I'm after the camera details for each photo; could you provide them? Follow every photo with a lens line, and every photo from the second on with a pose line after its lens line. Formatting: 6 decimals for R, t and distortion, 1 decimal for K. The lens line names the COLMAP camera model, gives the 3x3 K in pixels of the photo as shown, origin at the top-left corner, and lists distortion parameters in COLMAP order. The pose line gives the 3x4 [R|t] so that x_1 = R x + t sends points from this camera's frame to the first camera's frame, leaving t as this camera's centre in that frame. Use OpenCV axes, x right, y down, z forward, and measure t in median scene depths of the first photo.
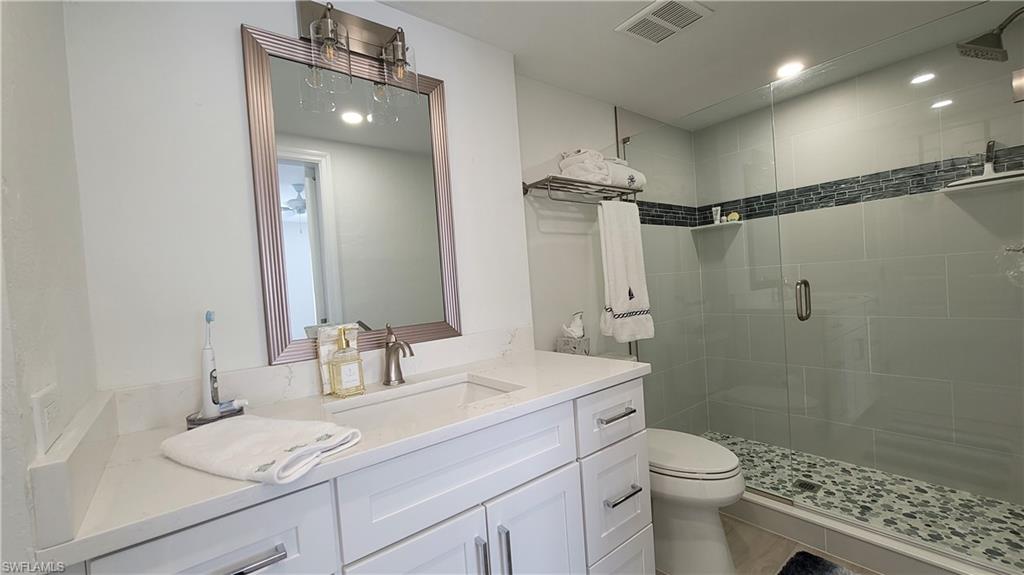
lens RADIAL K [[413.5, 0, 522.4], [0, 413.5, 291.2], [0, 0, 1]] dist [0.000082, 0.000474]
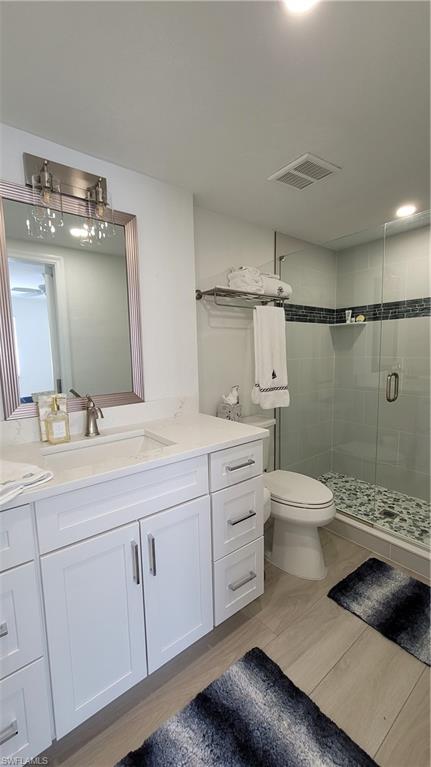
lens RADIAL K [[309.7, 0, 216.0], [0, 309.7, 383.4], [0, 0, 1]] dist [0.000082, 0.000474]
pose [[0.998769, 0.047867, -0.013019, 0.096969], [-0.046551, 0.995083, 0.087428, -0.054261], [0.017140, -0.086714, 0.996086, -0.048278]]
